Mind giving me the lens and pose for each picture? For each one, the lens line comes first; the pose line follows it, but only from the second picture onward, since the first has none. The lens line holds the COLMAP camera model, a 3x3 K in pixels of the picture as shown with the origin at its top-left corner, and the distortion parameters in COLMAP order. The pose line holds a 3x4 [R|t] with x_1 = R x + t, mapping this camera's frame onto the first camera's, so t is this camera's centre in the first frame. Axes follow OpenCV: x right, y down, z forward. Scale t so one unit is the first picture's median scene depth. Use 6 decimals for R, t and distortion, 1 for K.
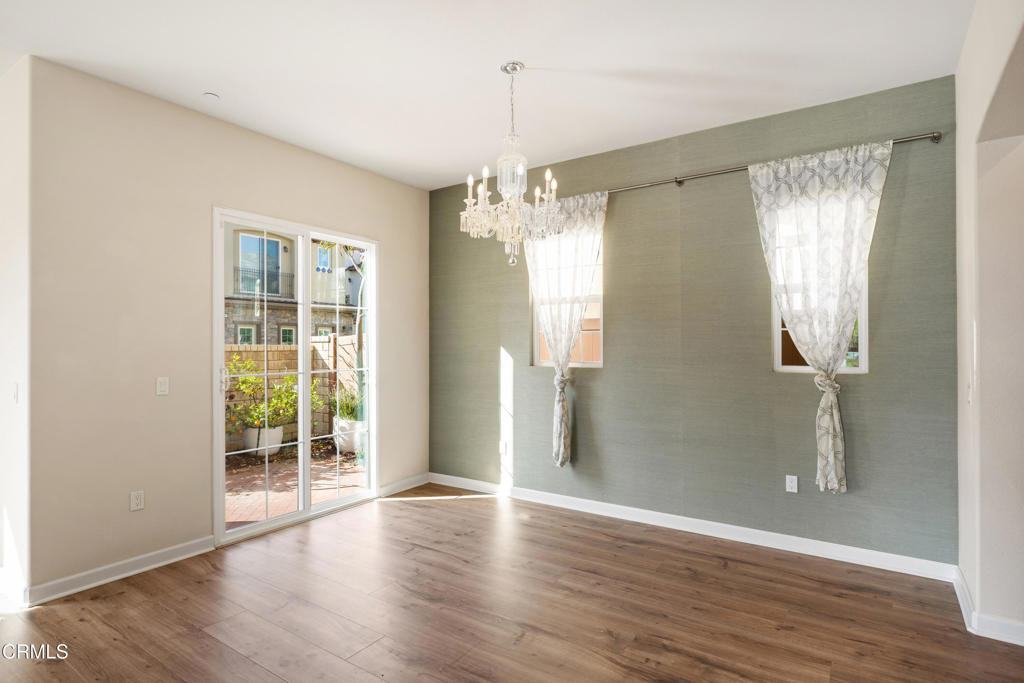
lens RADIAL K [[524.7, 0, 511.9], [0, 524.7, 342.7], [0, 0, 1]] dist [-0.005202, -0.000402]
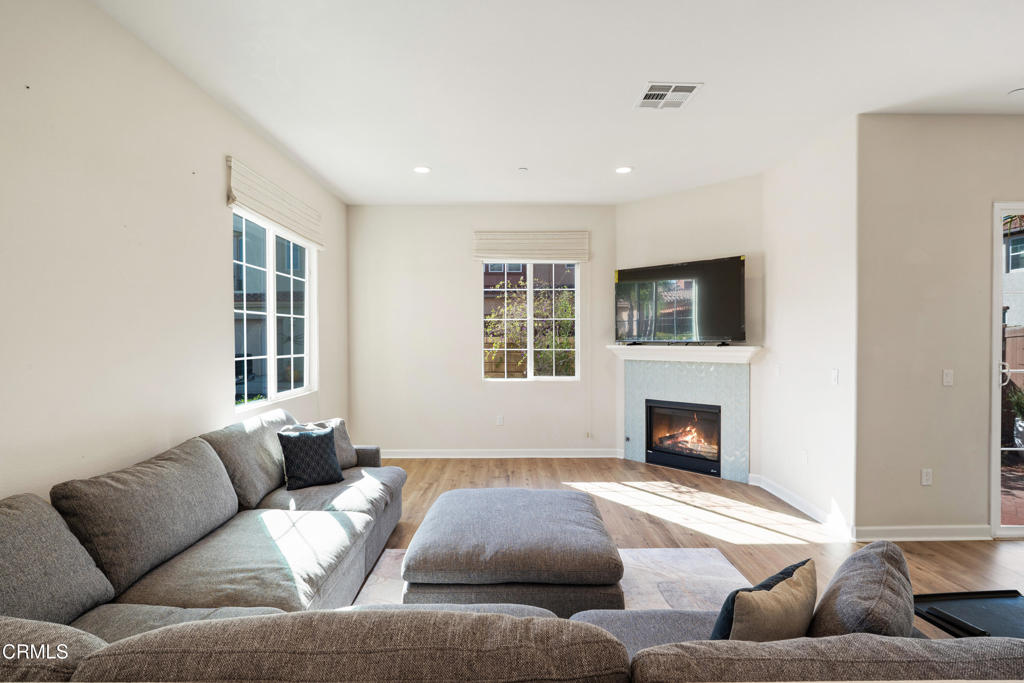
lens RADIAL K [[486.2, 0, 512.5], [0, 486.2, 342.7], [0, 0, 1]] dist [-0.012395, 0.001343]
pose [[0.571491, 0.009794, -0.820550, -0.360315], [0.007117, 0.999832, 0.016891, -0.013395], [0.820577, -0.015493, 0.571326, -0.320092]]
